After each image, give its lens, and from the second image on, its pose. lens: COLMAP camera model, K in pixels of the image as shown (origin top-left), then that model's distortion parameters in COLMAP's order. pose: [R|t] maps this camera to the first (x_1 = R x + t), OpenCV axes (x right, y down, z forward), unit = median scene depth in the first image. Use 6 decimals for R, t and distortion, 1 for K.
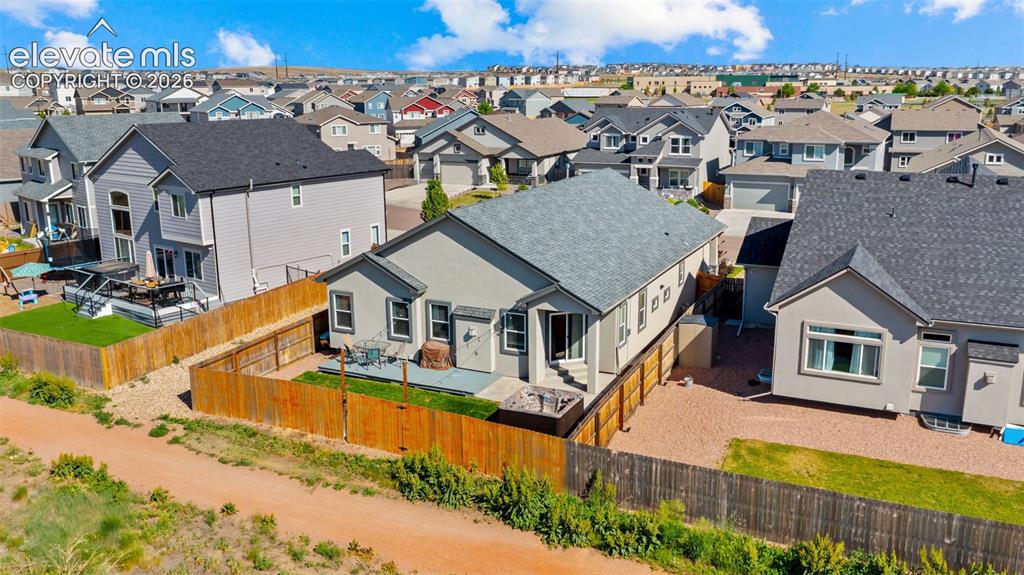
lens RADIAL K [[847.1, 0, 511.5], [0, 847.1, 252.2], [0, 0, 1]] dist [-0.010872, -0.004390]
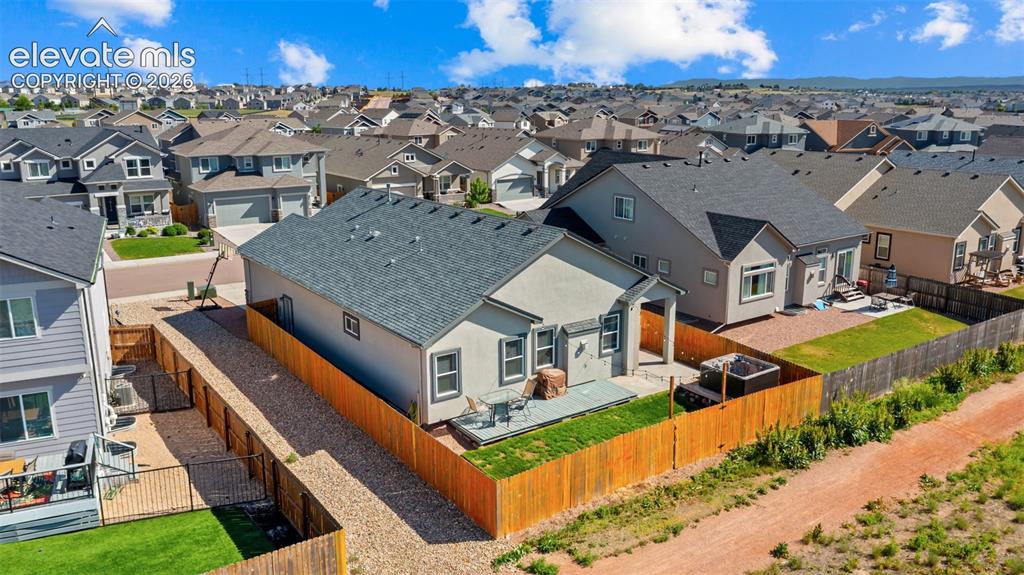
lens RADIAL K [[811.7, 0, 511.6], [0, 811.7, 266.3], [0, 0, 1]] dist [-0.008758, 0.002423]
pose [[0.473339, -0.176904, 0.862934, -0.854252], [0.170094, 0.979546, 0.107509, -0.110307], [-0.864302, 0.095892, 0.493748, 0.557372]]
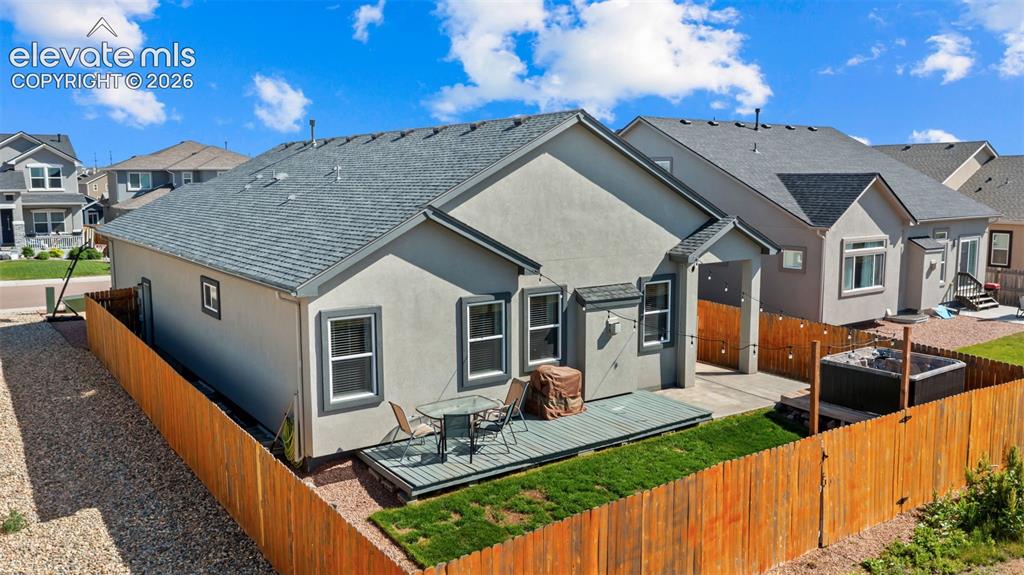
lens RADIAL K [[811.7, 0, 511.6], [0, 811.7, 266.3], [0, 0, 1]] dist [-0.008758, 0.002423]
pose [[0.474660, -0.083662, 0.876184, -0.524292], [0.170123, 0.985421, 0.001930, 0.038673], [-0.863571, 0.148143, 0.481973, 0.747157]]
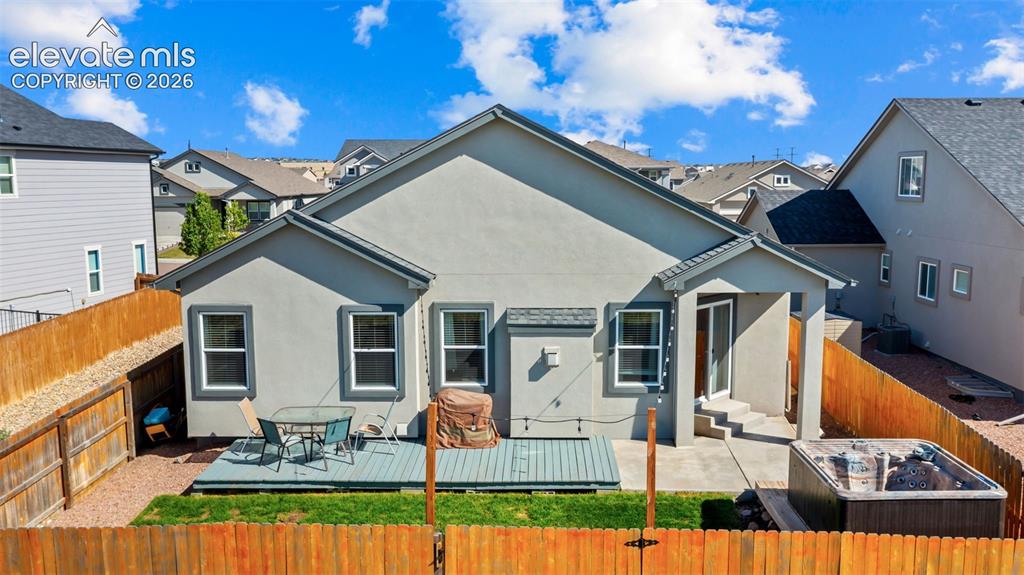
lens RADIAL K [[811.7, 0, 511.6], [0, 811.7, 266.3], [0, 0, 1]] dist [-0.008758, 0.002423]
pose [[0.904475, -0.039134, 0.424728, -0.248079], [0.077764, 0.994222, -0.073995, 0.070555], [-0.419378, 0.099955, 0.902292, 0.553048]]
